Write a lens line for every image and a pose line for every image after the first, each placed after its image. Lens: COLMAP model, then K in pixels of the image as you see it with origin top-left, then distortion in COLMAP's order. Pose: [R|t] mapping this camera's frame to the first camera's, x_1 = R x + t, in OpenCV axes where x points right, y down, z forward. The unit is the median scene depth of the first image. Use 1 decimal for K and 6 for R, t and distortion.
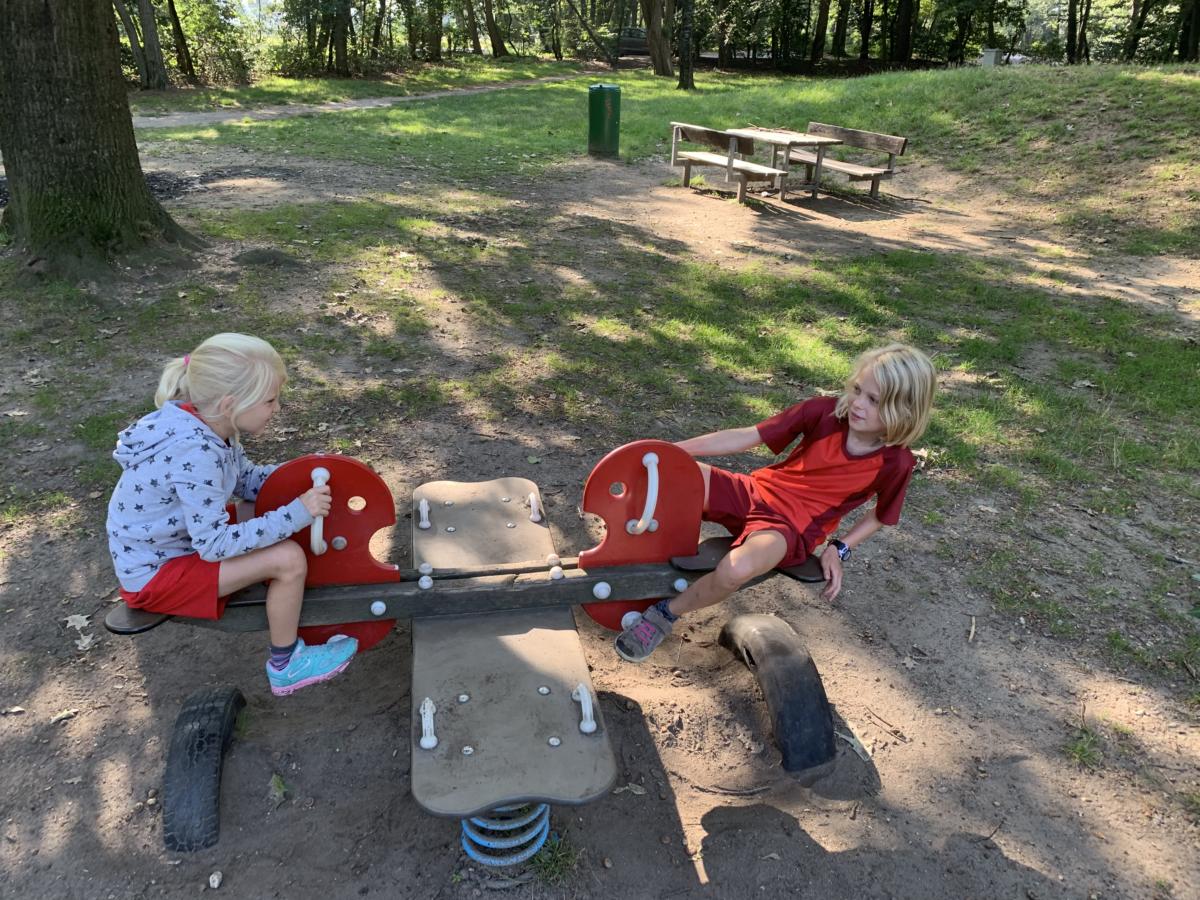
lens RADIAL K [[930.6, 0, 570.1], [0, 930.6, 448.3], [0, 0, 1]] dist [0.021995, -0.029157]
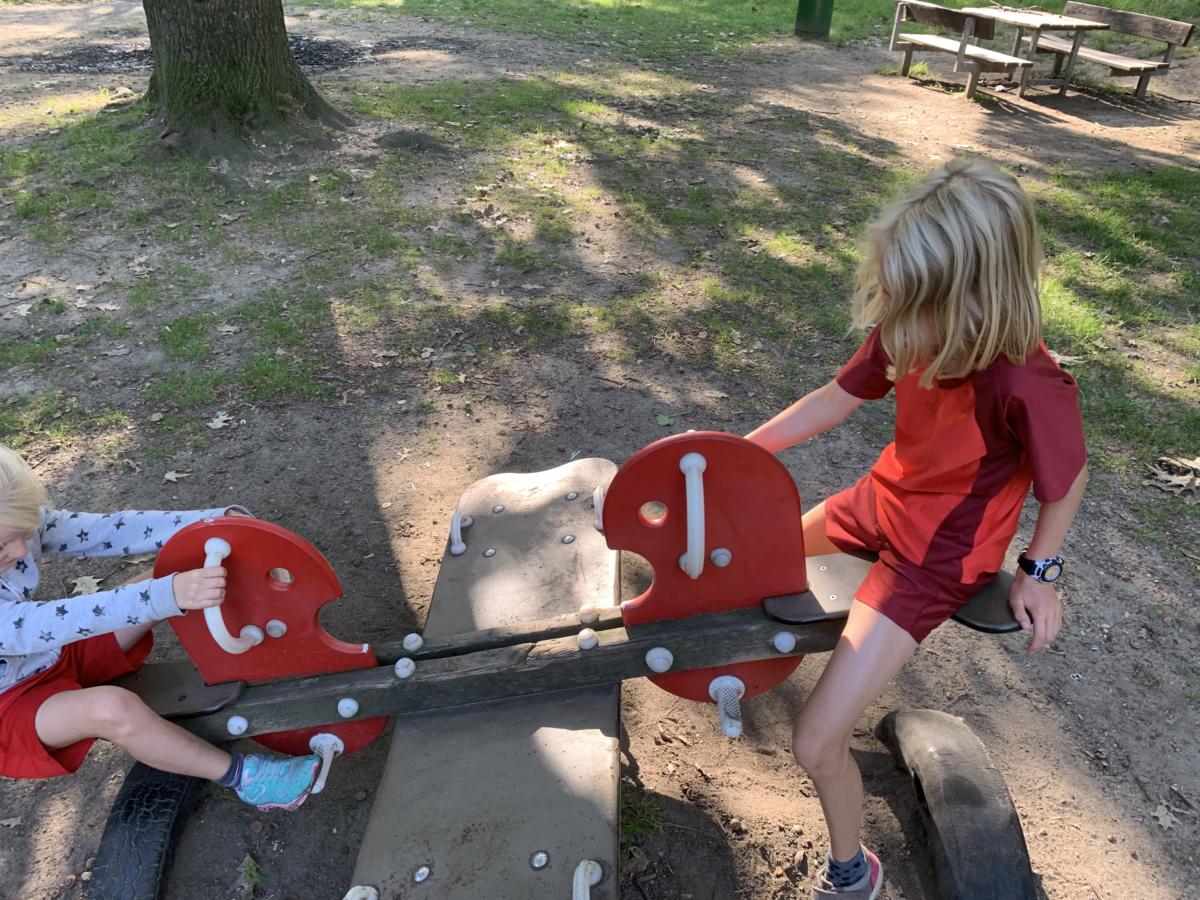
lens RADIAL K [[930.6, 0, 570.1], [0, 930.6, 448.3], [0, 0, 1]] dist [0.021995, -0.029157]
pose [[0.979479, 0.104584, -0.172290, 0.012989], [-0.084487, 0.989157, 0.120127, -0.032782], [0.182986, -0.103106, 0.977694, 0.120029]]
